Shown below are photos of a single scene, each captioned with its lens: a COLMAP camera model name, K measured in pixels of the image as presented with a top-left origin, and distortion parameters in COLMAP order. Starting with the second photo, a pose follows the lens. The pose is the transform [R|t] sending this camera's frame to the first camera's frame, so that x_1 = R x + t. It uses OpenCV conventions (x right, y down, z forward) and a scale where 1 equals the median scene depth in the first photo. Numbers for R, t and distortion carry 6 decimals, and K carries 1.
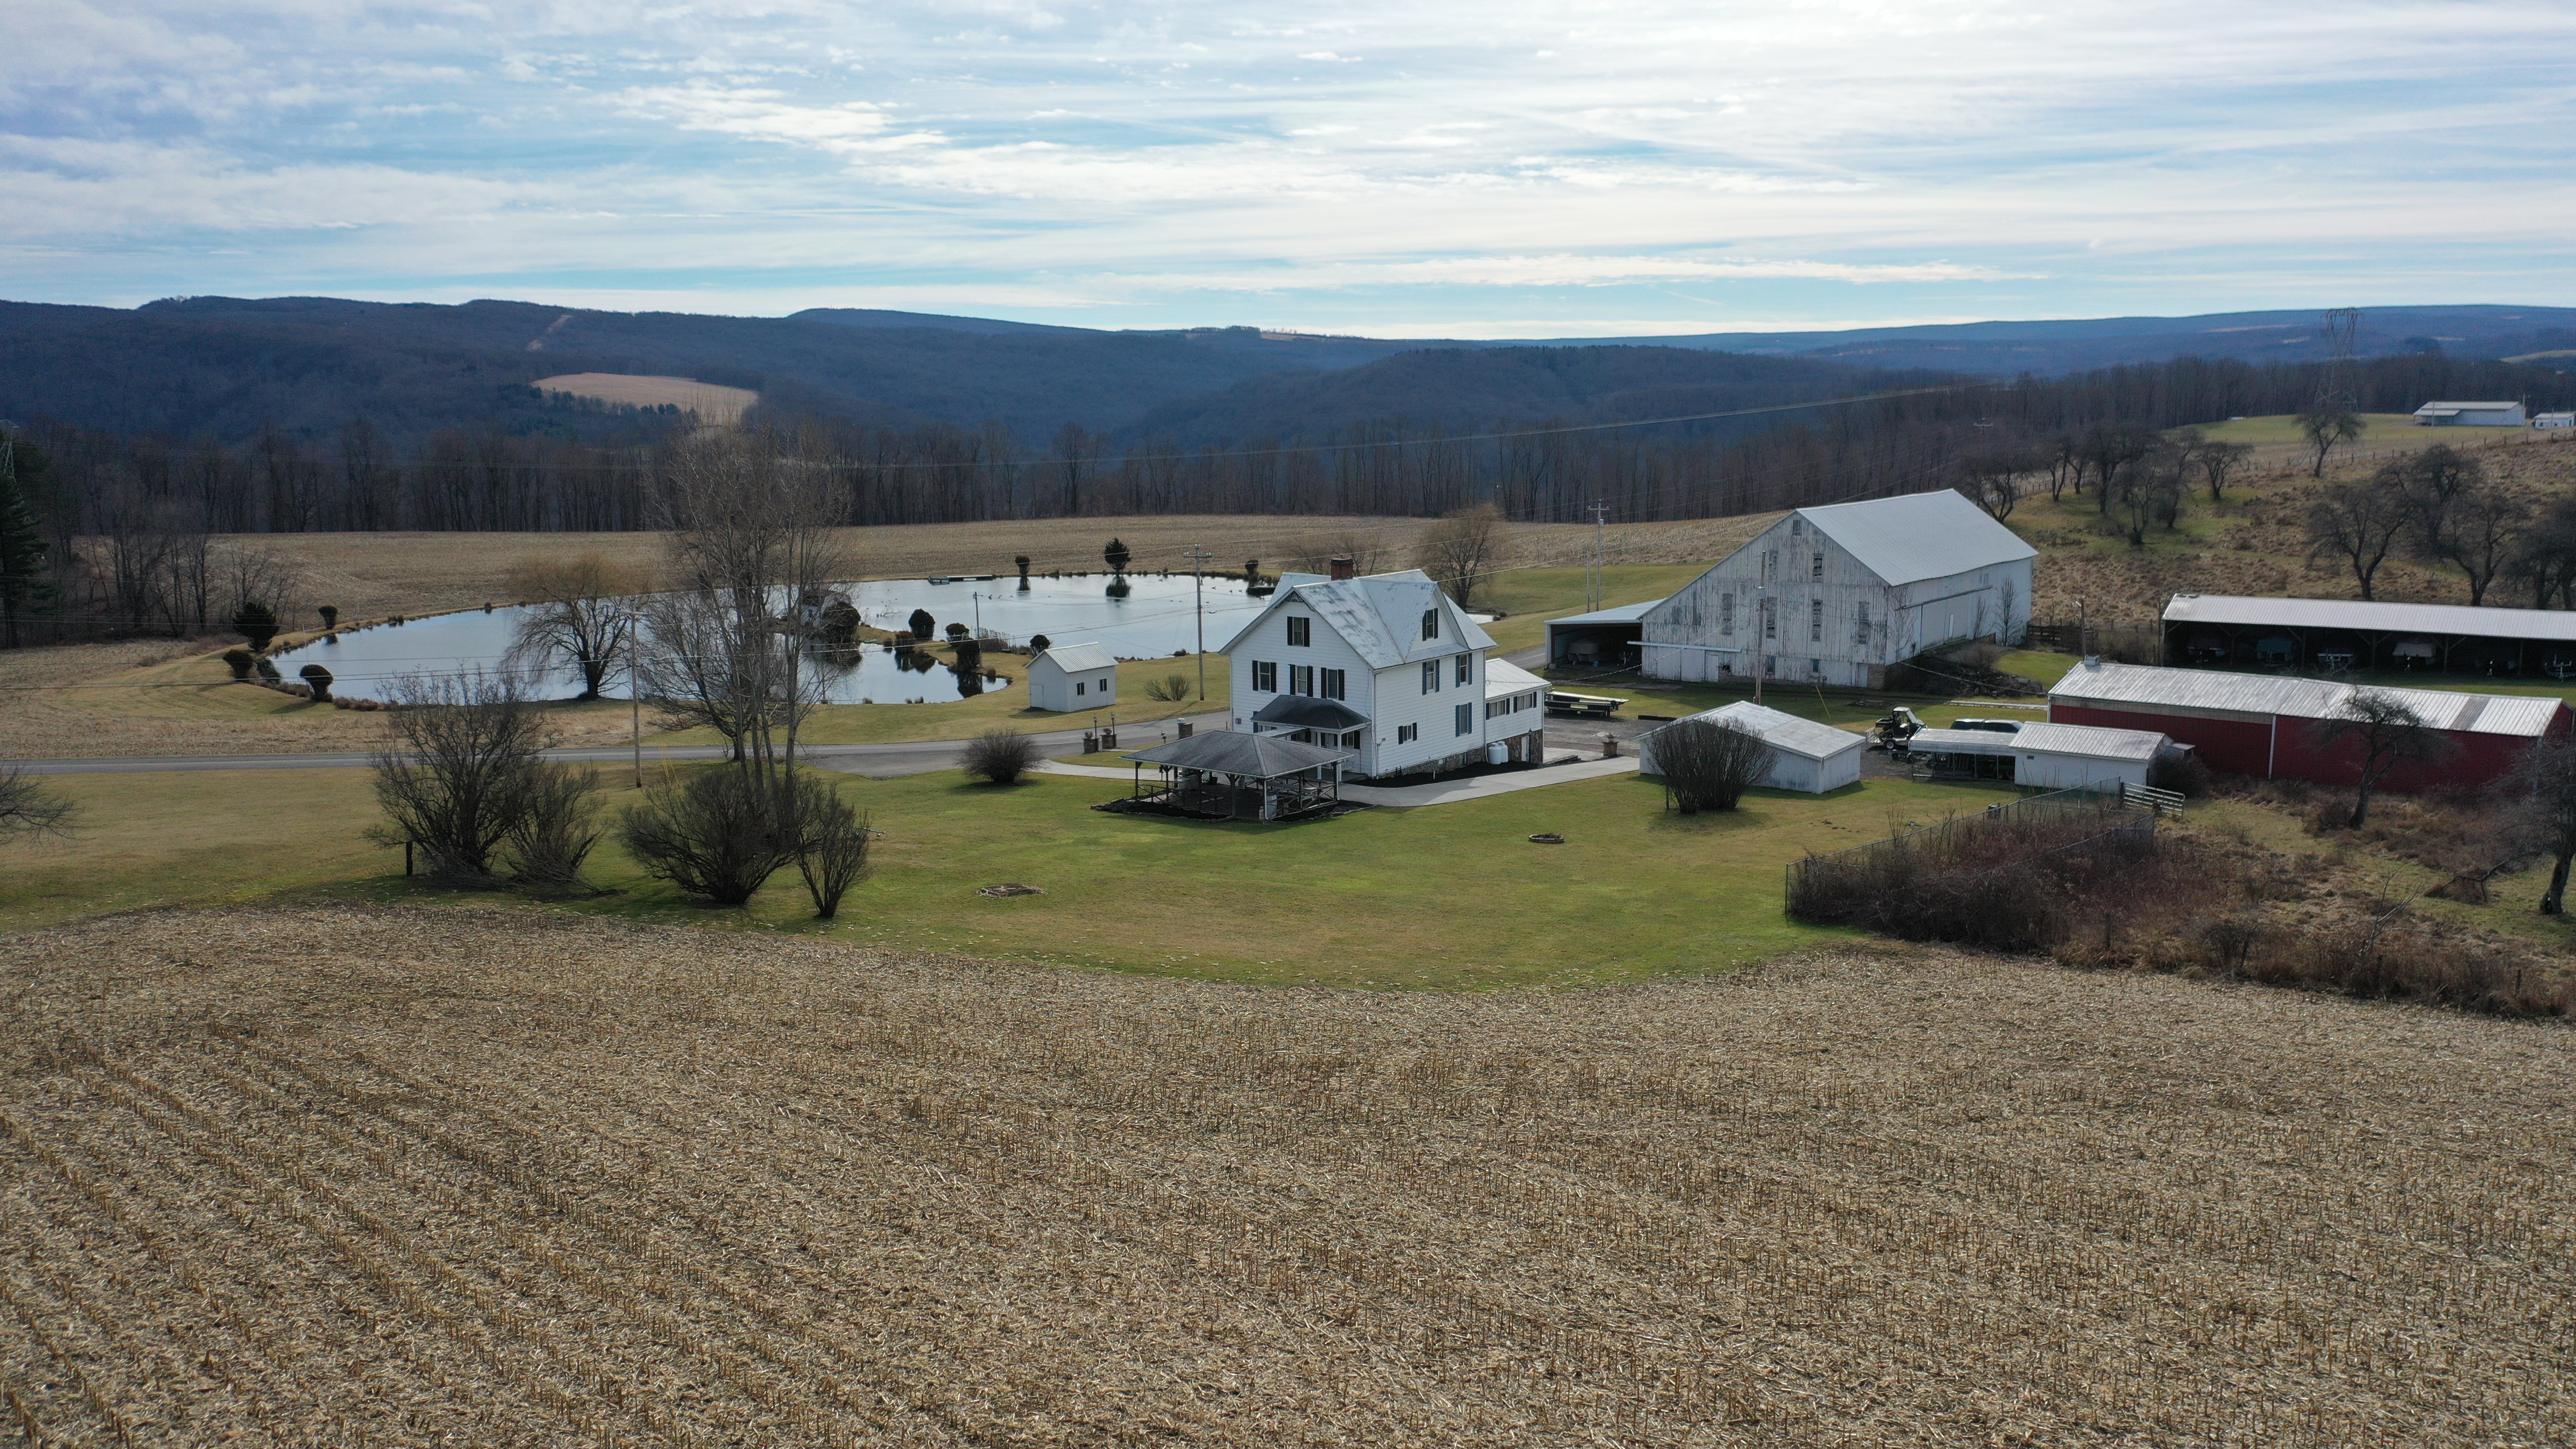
lens RADIAL K [[2061.4, 0, 1279.8], [0, 2061.4, 731.4], [0, 0, 1]] dist [0.014223, 0.002549]
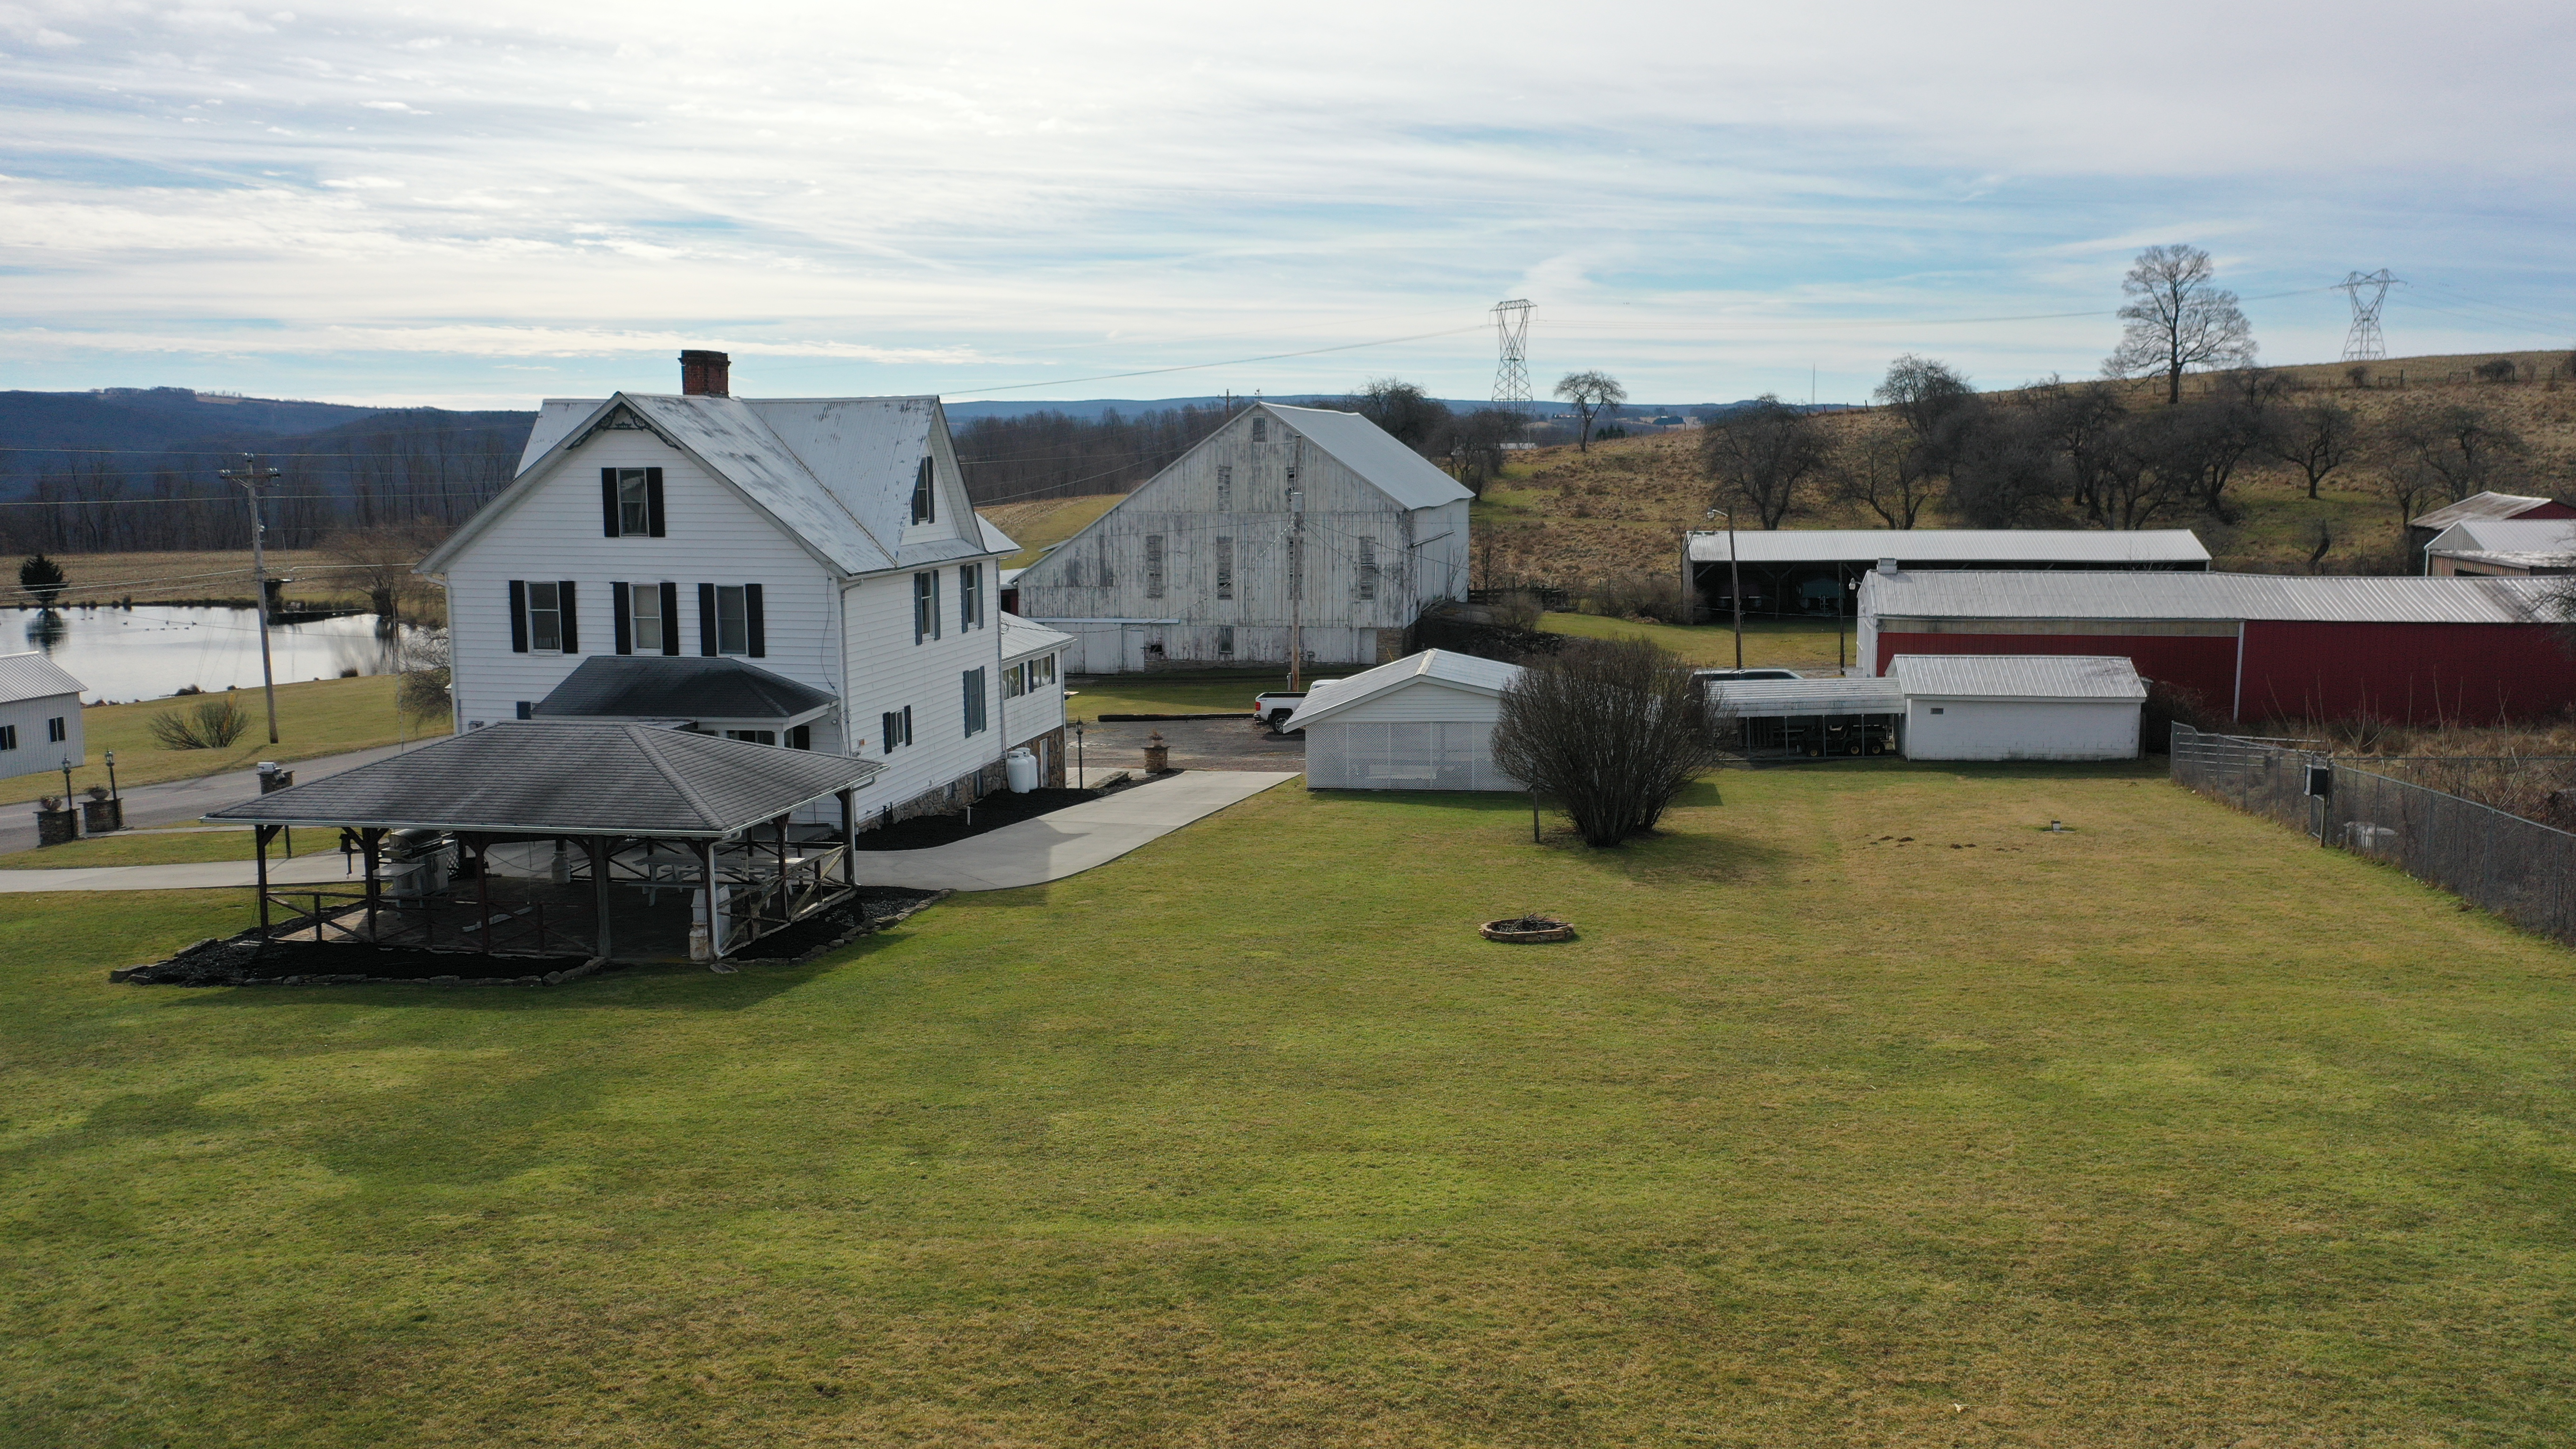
lens RADIAL K [[2061.4, 0, 1284.6], [0, 2061.4, 718.7], [0, 0, 1]] dist [0.014223, 0.002549]
pose [[0.891036, -0.052599, 0.450875, -0.047087], [0.071692, 0.997104, -0.025357, 0.011608], [-0.448236, 0.054918, 0.892227, 0.406433]]
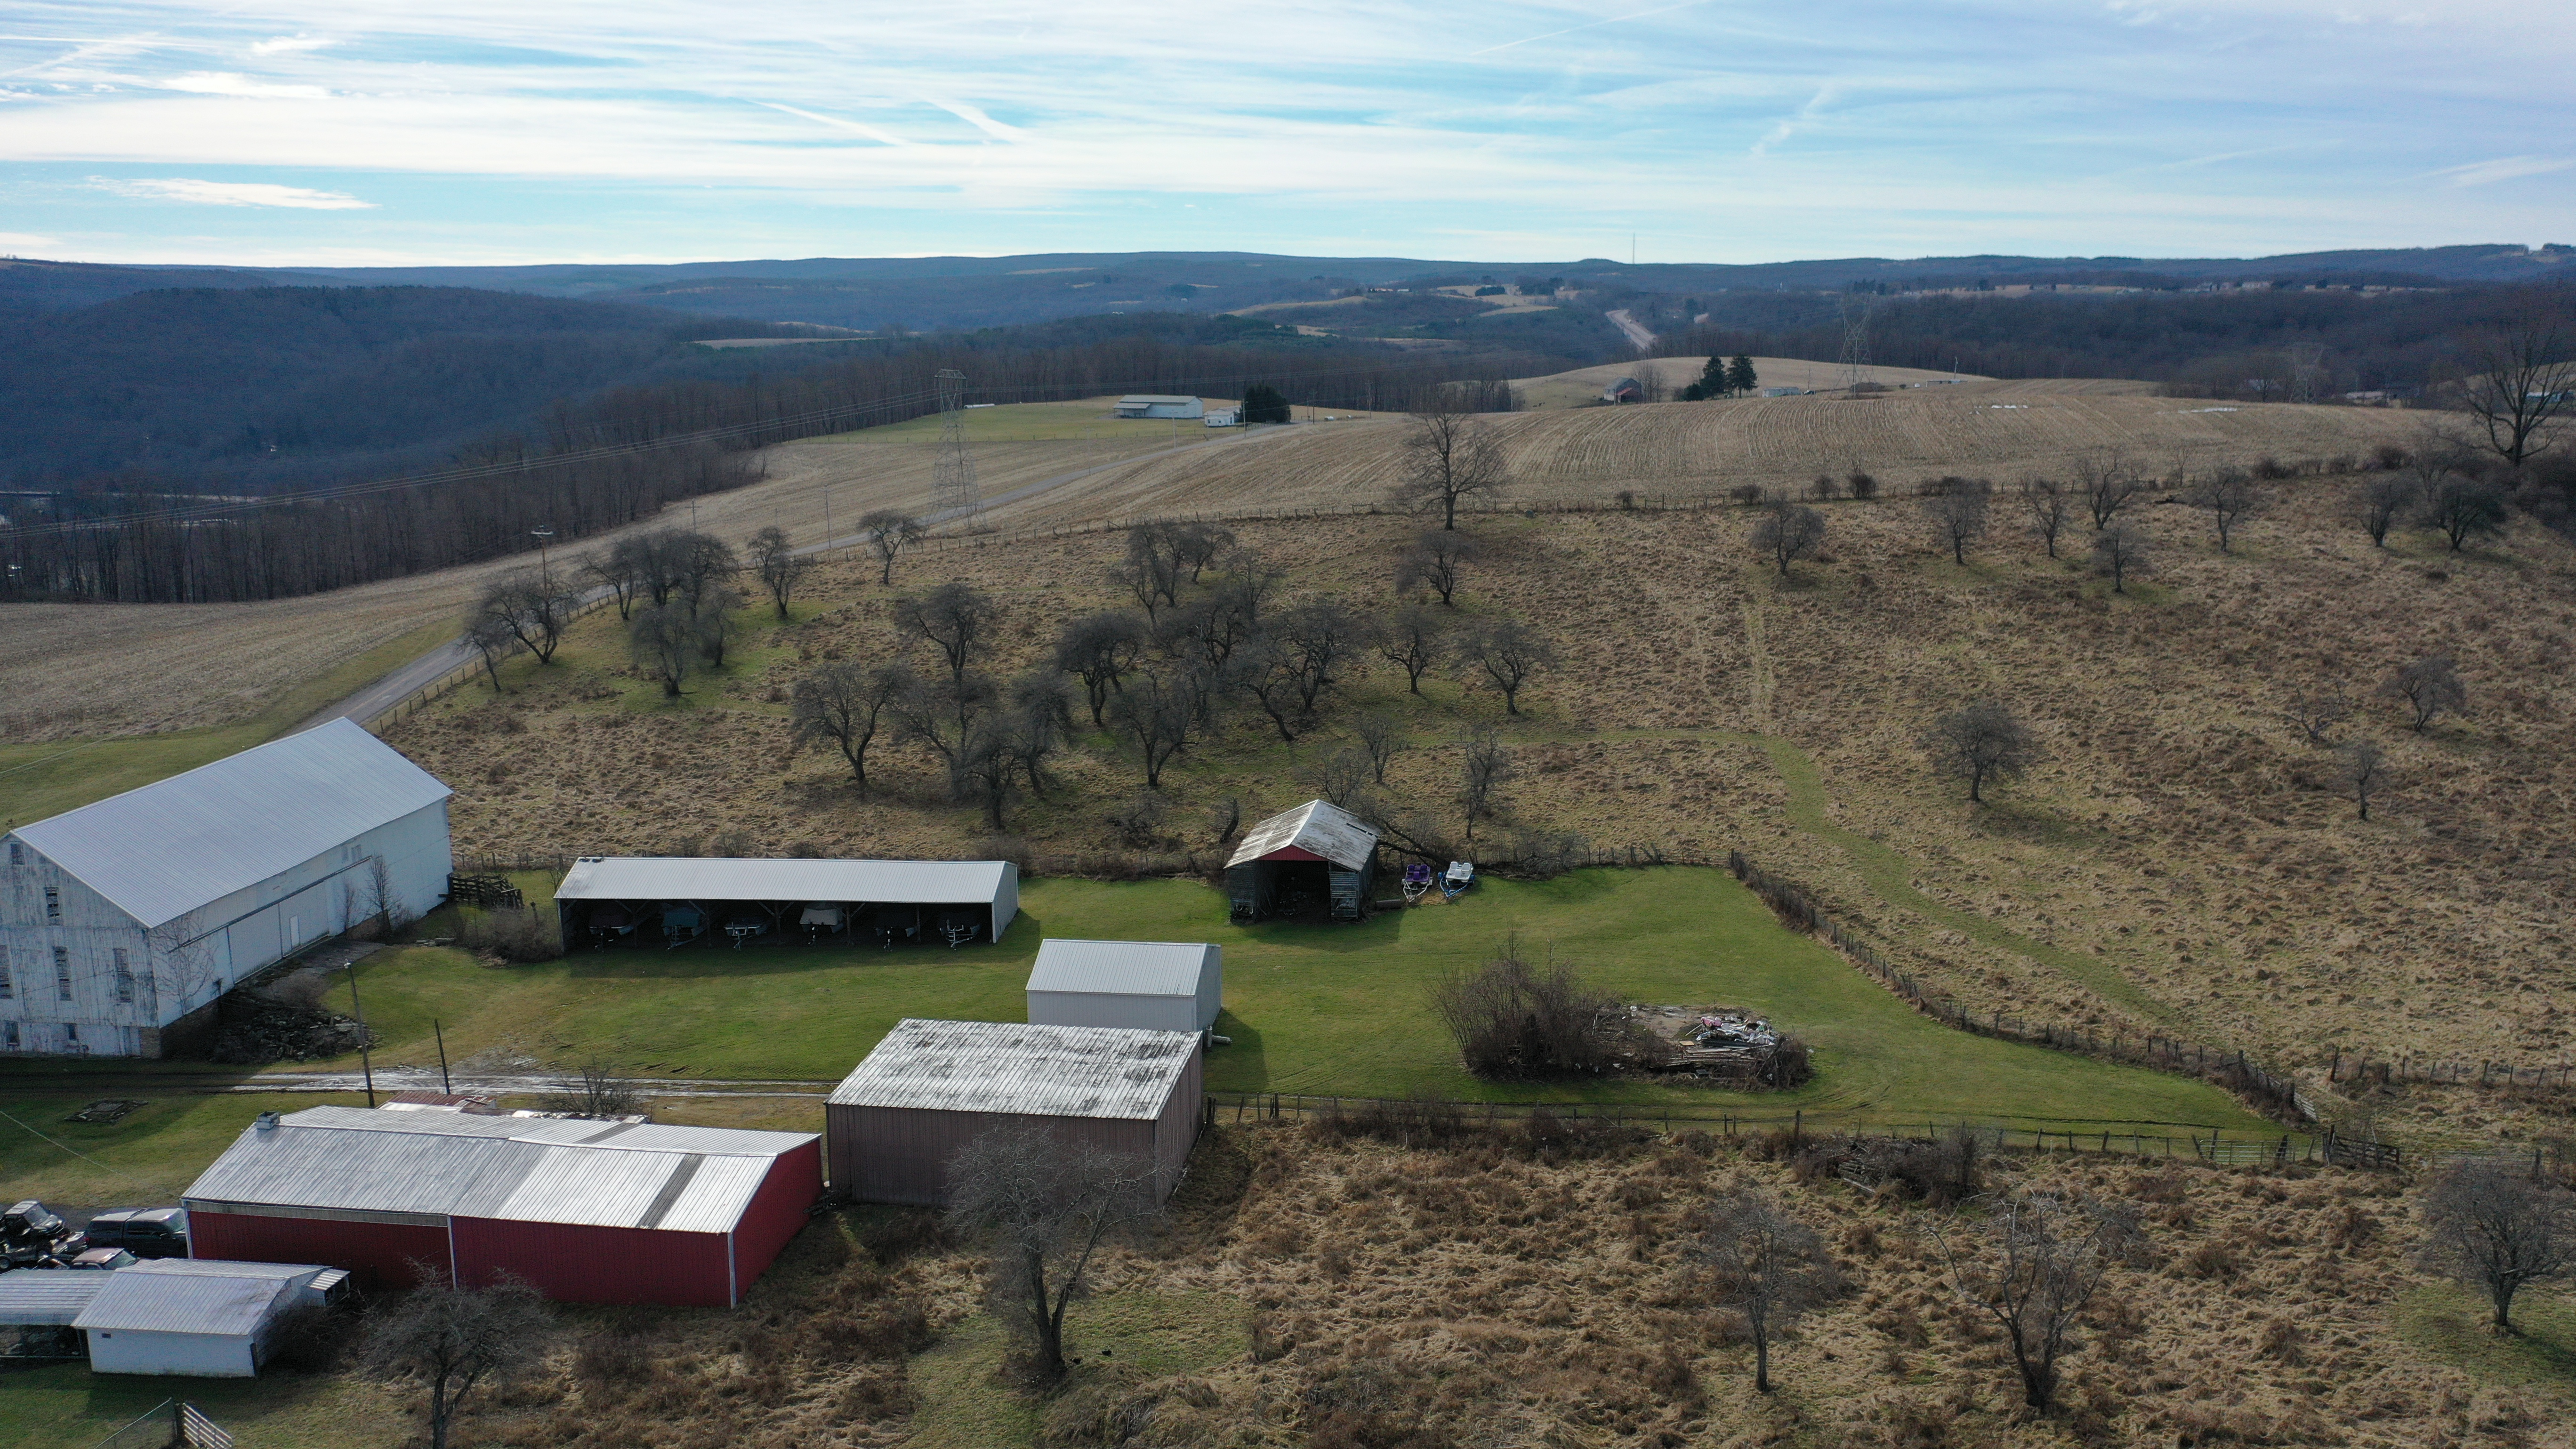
lens RADIAL K [[2061.4, 0, 1279.3], [0, 2061.4, 731.5], [0, 0, 1]] dist [0.014223, 0.002549]
pose [[0.859790, -0.098911, 0.500977, 0.271002], [0.082553, 0.995080, 0.054784, -0.145473], [-0.503931, -0.005745, 0.863725, 0.130566]]
